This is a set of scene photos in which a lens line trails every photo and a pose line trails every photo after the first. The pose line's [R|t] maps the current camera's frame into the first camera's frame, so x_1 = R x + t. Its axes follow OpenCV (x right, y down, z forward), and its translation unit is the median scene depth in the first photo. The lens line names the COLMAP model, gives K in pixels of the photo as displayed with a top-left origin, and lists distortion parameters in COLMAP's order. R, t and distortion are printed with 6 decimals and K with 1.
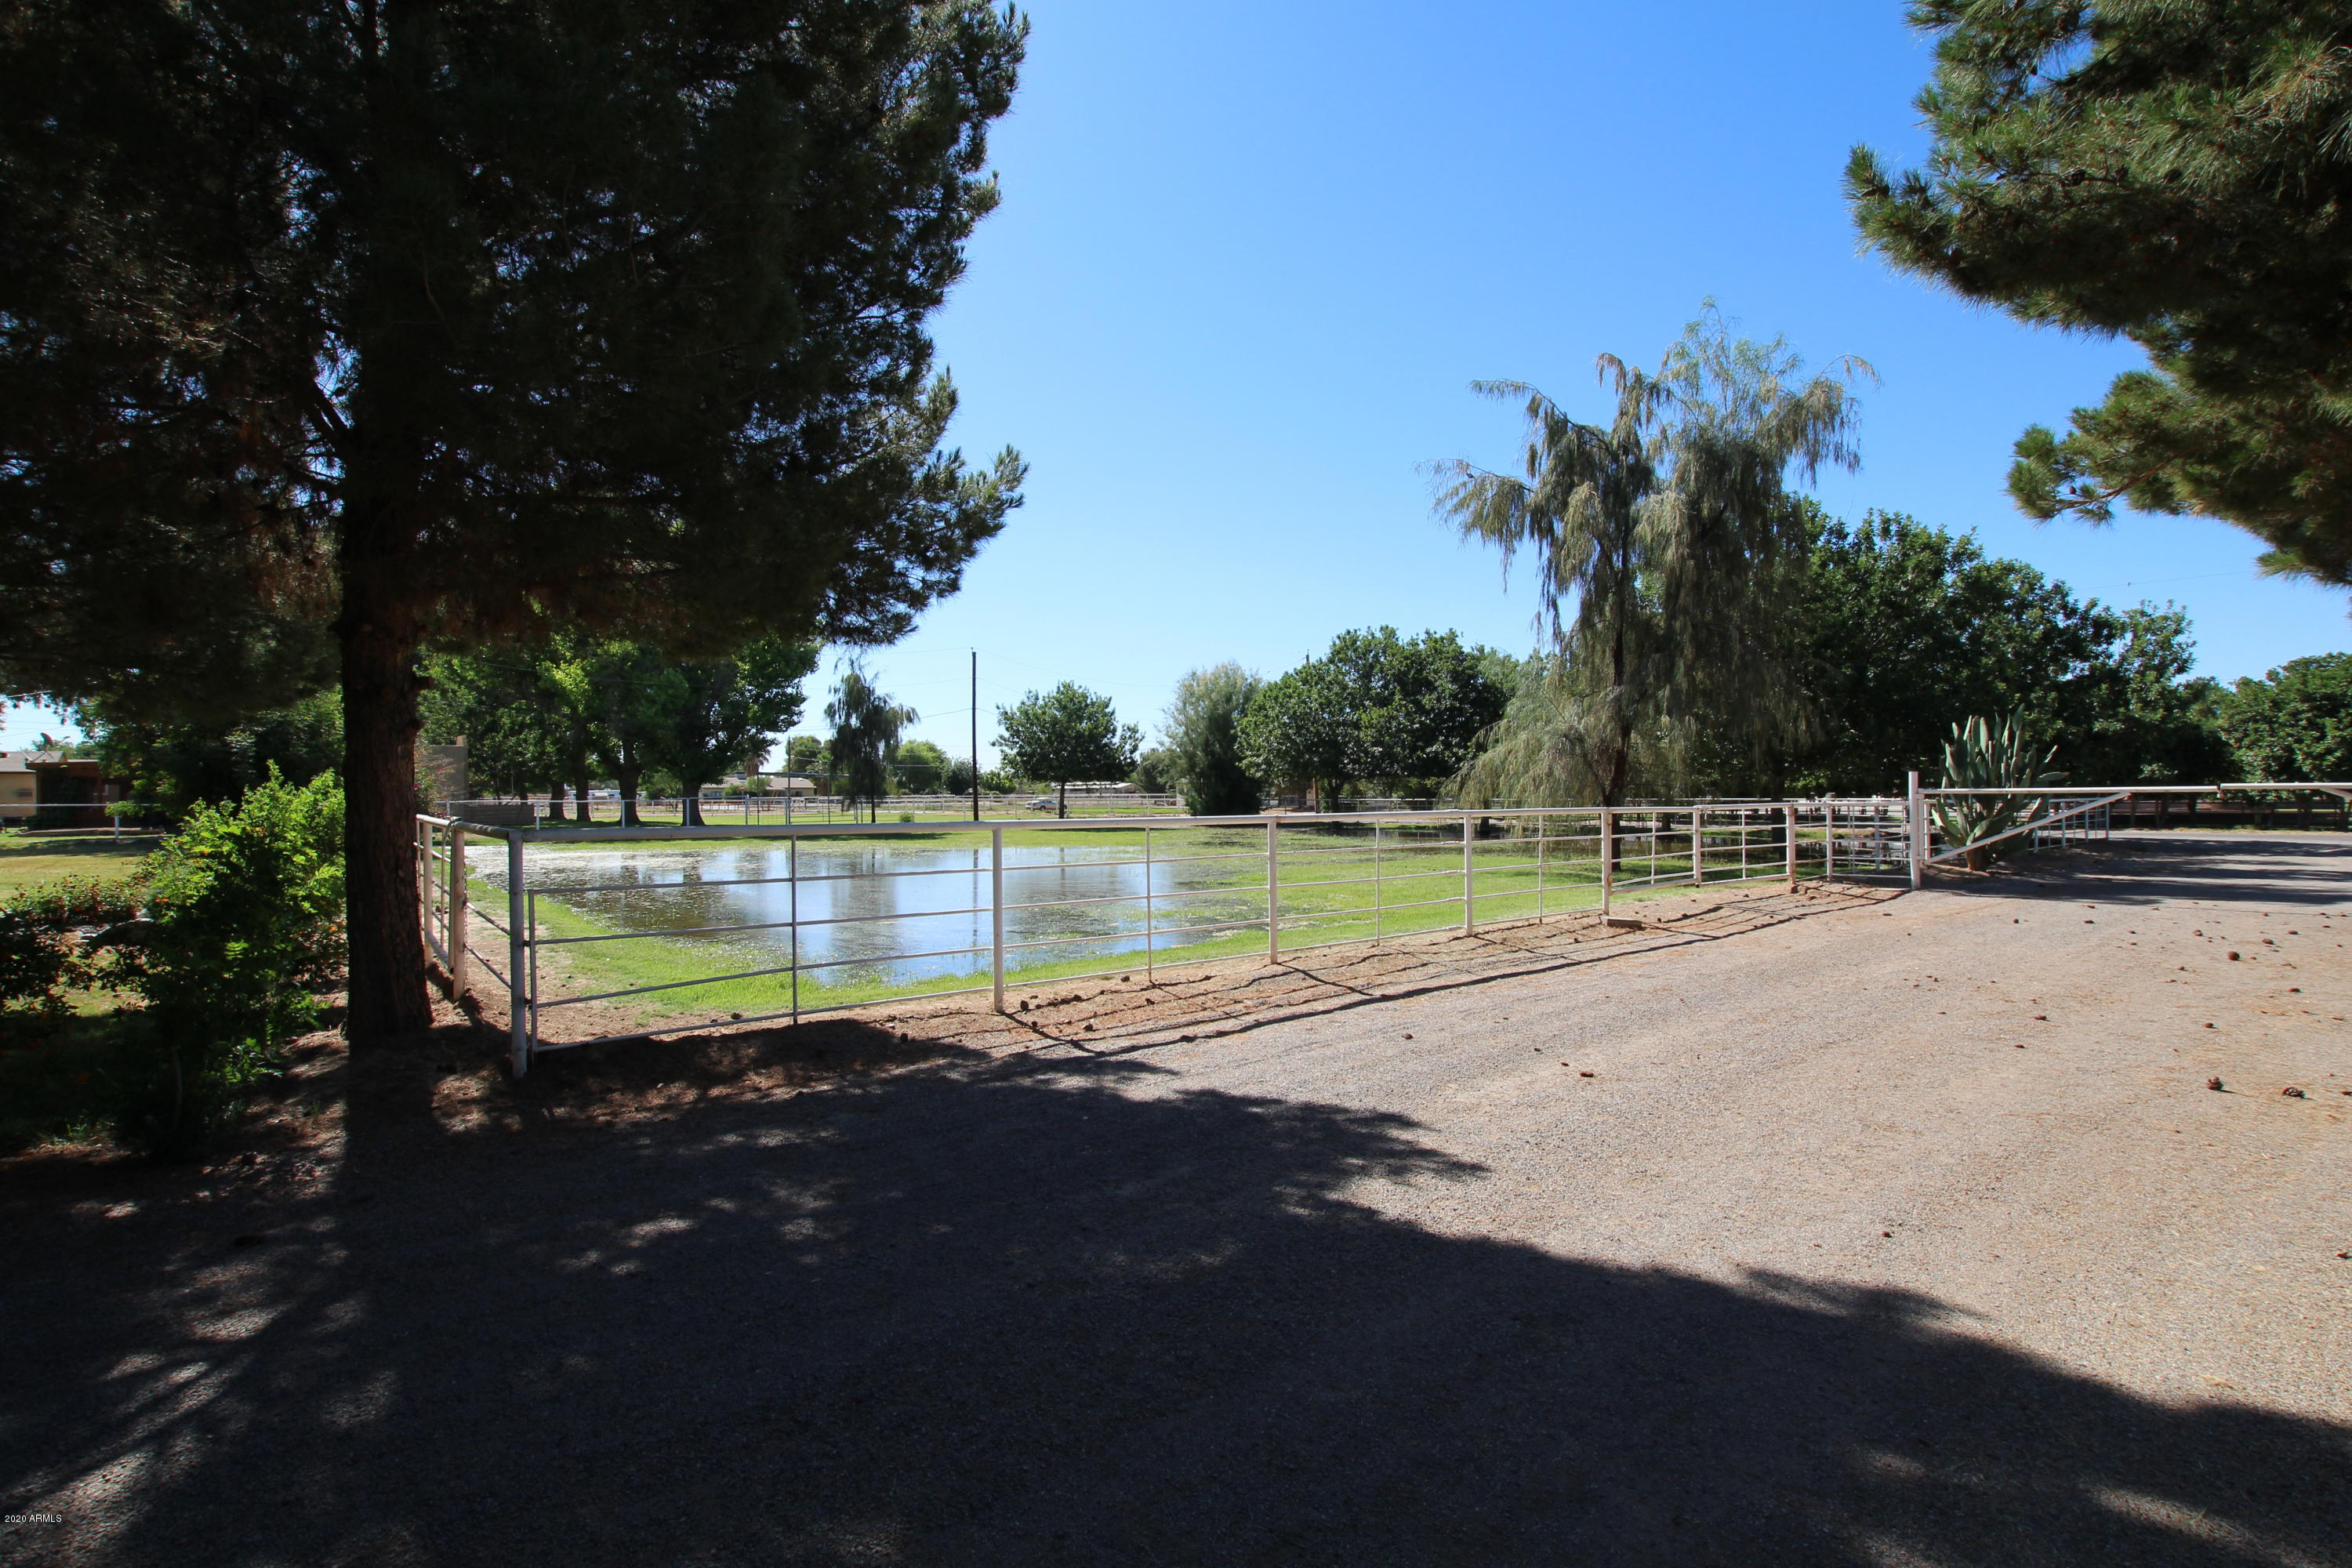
lens RADIAL K [[1116.1, 0, 1177.7], [0, 1116.1, 794.0], [0, 0, 1]] dist [-0.022000, -0.000333]
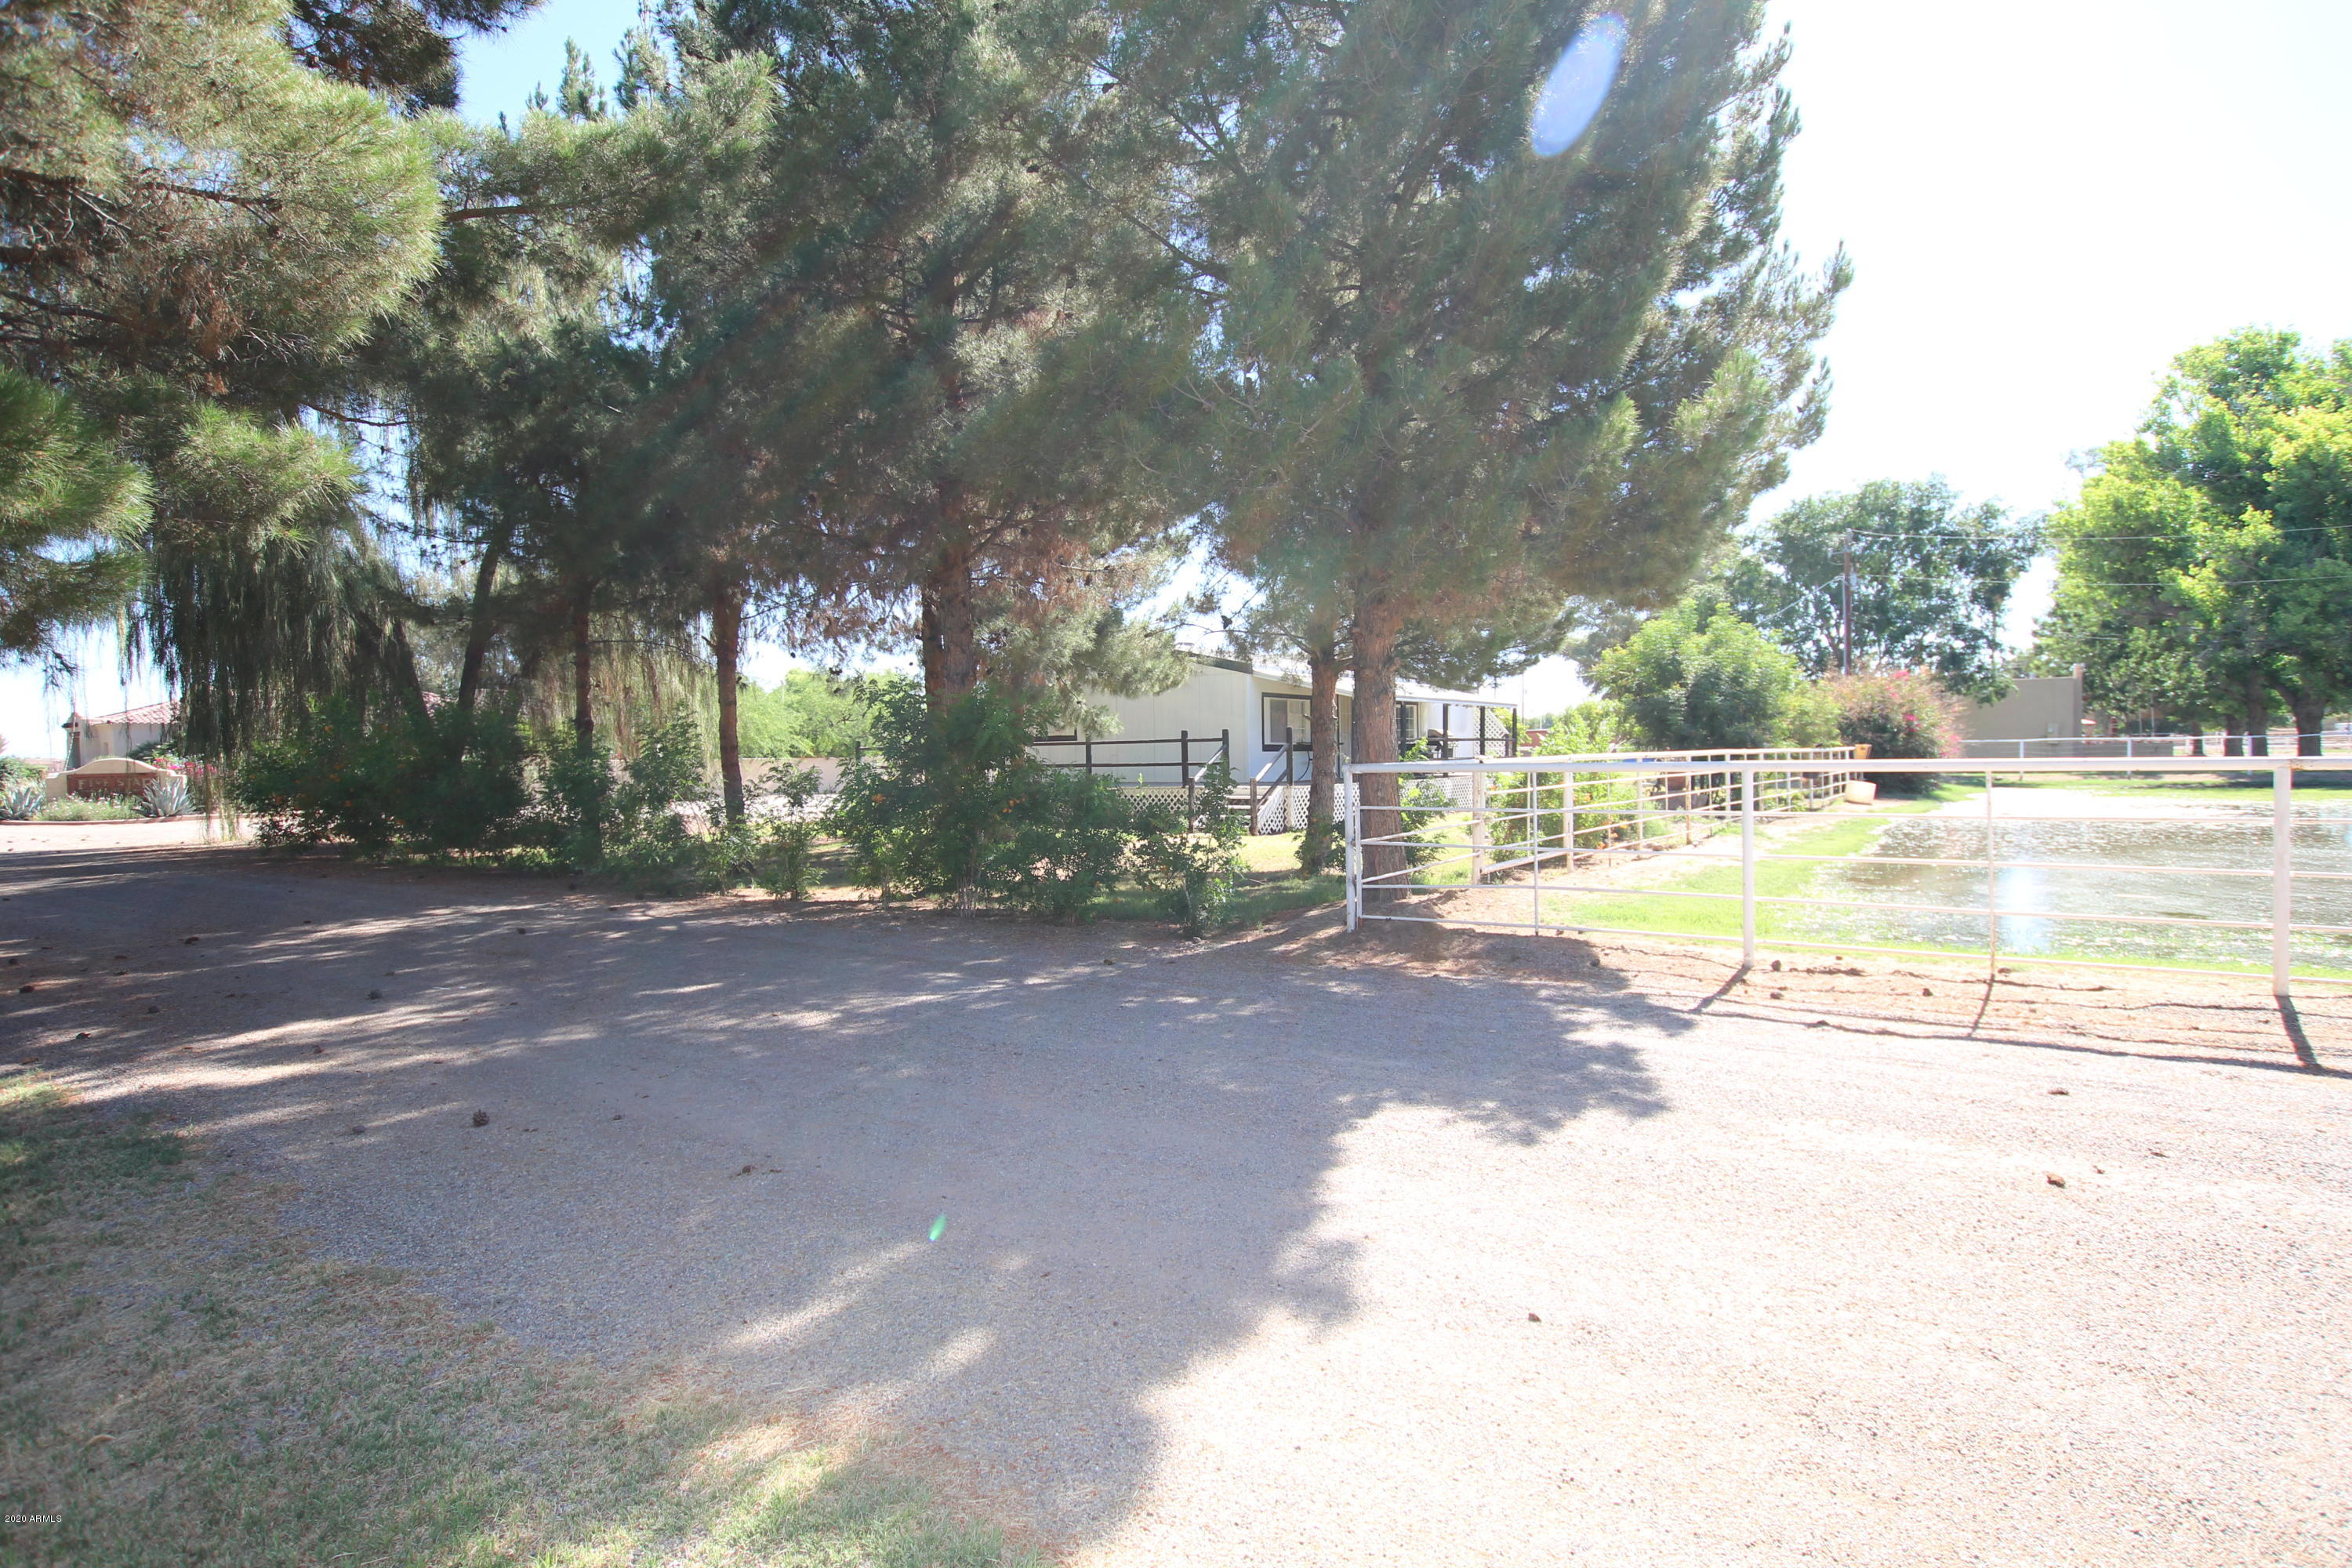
lens RADIAL K [[1212.4, 0, 1174.3], [0, 1212.4, 785.5], [0, 0, 1]] dist [-0.002519, -0.000079]
pose [[0.233856, 0.024936, -0.971951, 1.141218], [0.019197, 0.999358, 0.030258, 0.006395], [0.972082, -0.025735, 0.233227, 0.479113]]
